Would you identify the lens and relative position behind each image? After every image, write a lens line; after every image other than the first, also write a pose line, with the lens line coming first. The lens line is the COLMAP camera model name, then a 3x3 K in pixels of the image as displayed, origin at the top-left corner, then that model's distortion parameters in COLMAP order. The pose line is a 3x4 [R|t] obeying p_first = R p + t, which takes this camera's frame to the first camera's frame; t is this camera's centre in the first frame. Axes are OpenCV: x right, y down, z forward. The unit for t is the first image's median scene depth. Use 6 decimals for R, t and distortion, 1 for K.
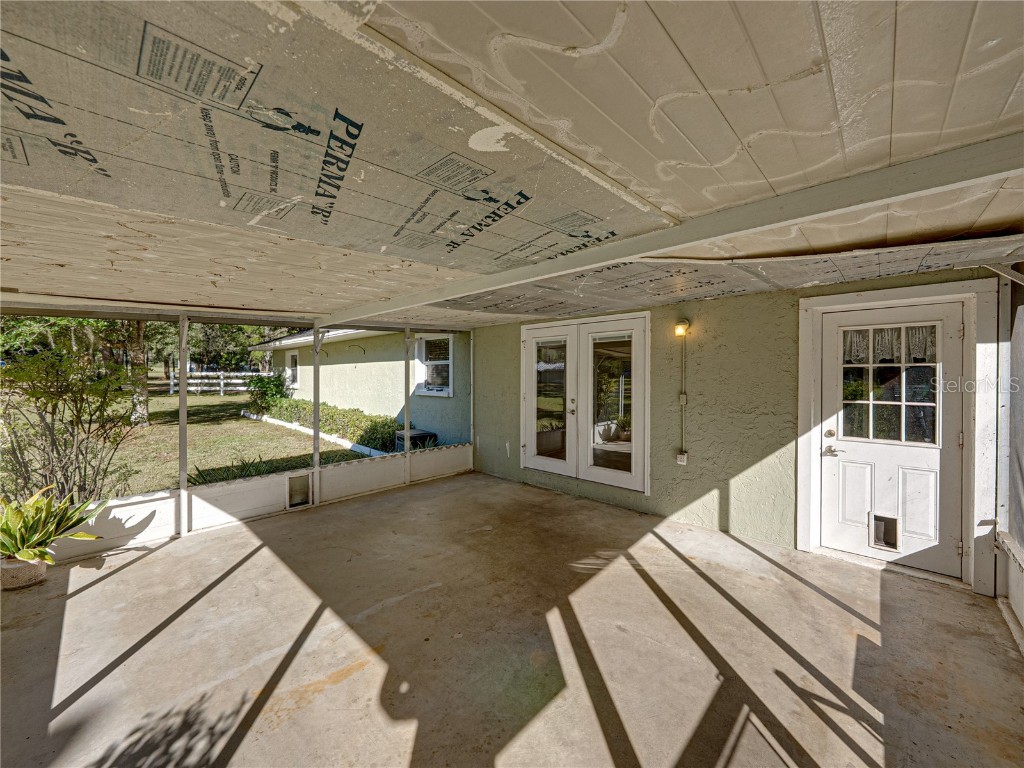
lens RADIAL K [[397.4, 0, 510.0], [0, 397.4, 379.9], [0, 0, 1]] dist [-0.005776, 0.000168]
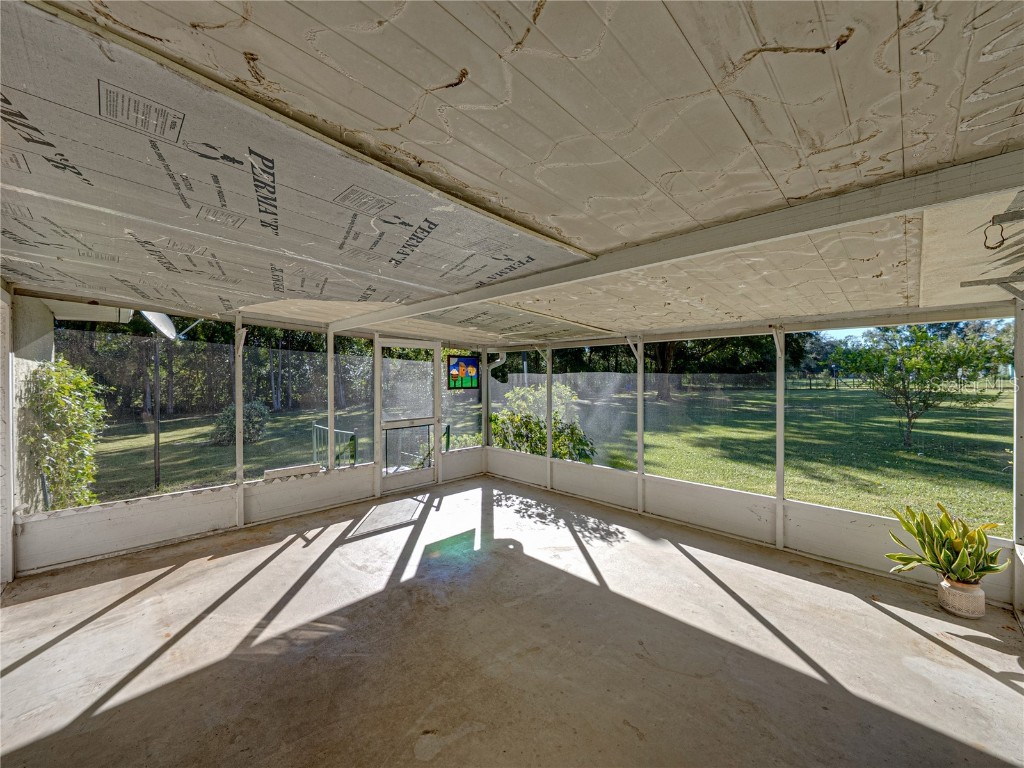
lens RADIAL K [[397.4, 0, 509.5], [0, 397.4, 381.6], [0, 0, 1]] dist [-0.005776, 0.000168]
pose [[-0.999513, -0.000941, 0.031204, -0.222155], [-0.000345, 0.999818, 0.019088, -0.033008], [-0.031216, 0.019068, -0.999331, 2.001382]]
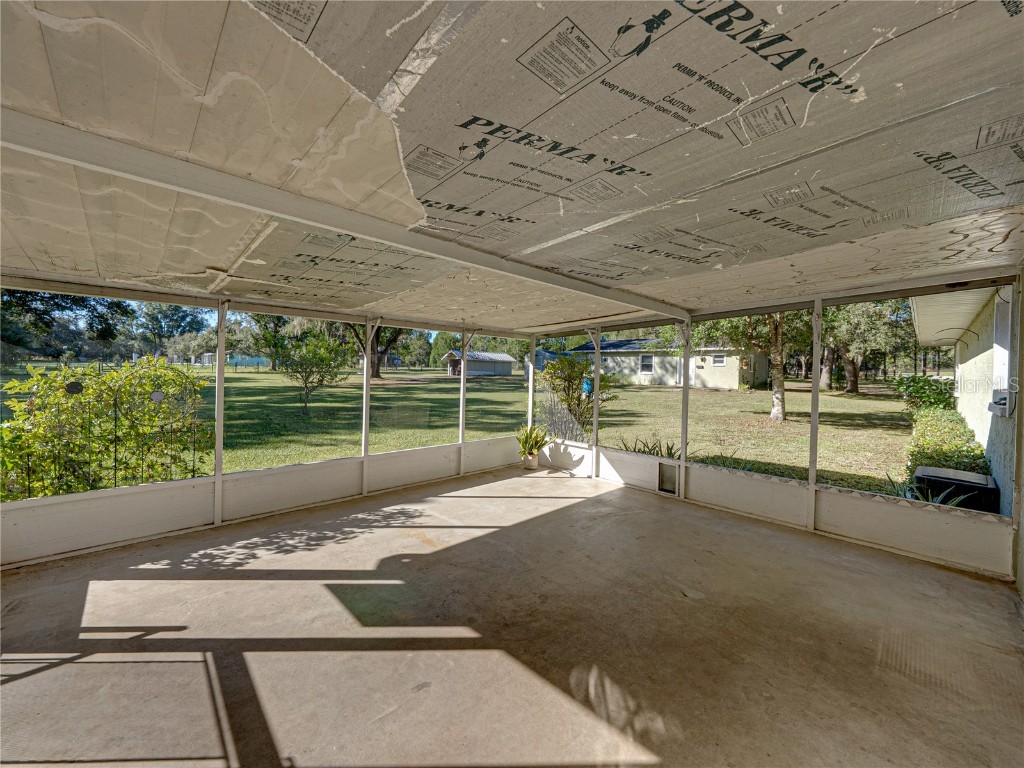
lens RADIAL K [[397.4, 0, 508.2], [0, 397.4, 375.3], [0, 0, 1]] dist [-0.005776, 0.000168]
pose [[-0.051921, 0.008008, -0.998619, 0.876041], [-0.032726, 0.999417, 0.009716, 0.015380], [0.998115, 0.033185, -0.051628, 1.011388]]
